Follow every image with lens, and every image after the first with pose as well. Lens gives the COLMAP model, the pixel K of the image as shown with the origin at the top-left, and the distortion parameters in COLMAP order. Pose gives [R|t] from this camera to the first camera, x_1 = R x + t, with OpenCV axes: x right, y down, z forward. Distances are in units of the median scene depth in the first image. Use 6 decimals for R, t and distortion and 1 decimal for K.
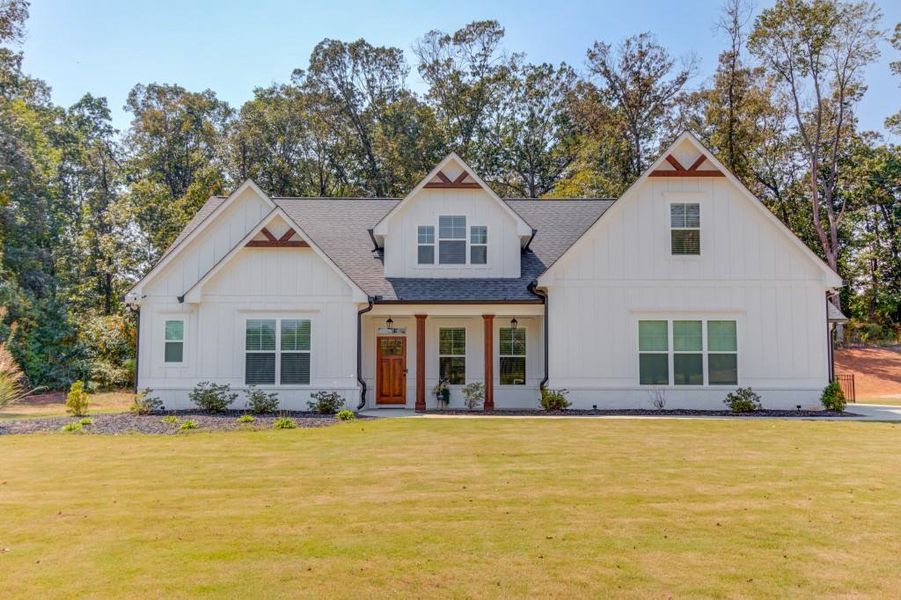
lens RADIAL K [[1000.4, 0, 450.6], [0, 1000.4, 323.0], [0, 0, 1]] dist [0.024180, 0.018157]
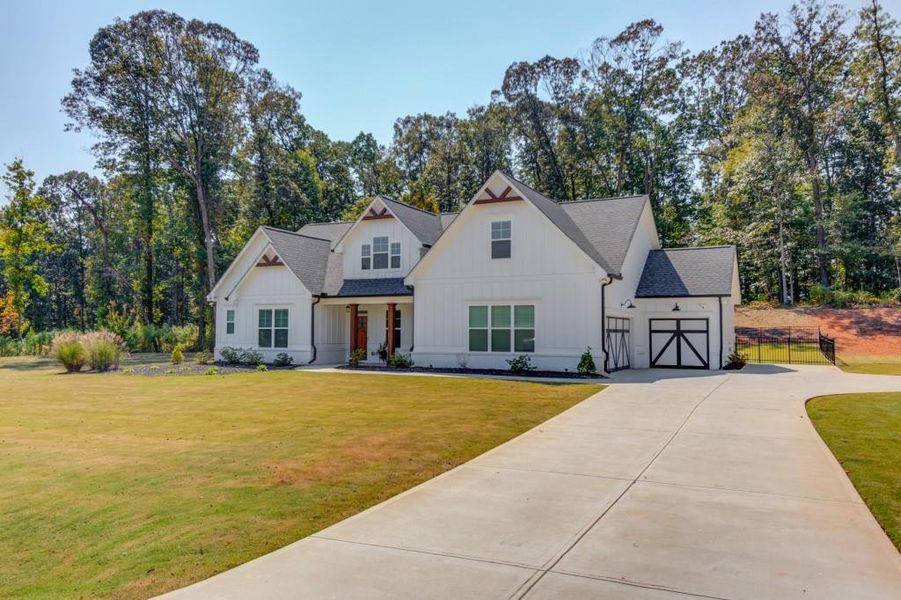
lens RADIAL K [[1000.4, 0, 450.6], [0, 1000.4, 323.0], [0, 0, 1]] dist [0.024180, 0.018157]
pose [[0.797760, 0.005849, -0.602946, 1.009848], [0.044709, 0.996627, 0.068823, -0.077202], [0.601315, -0.081861, 0.794808, -0.154321]]
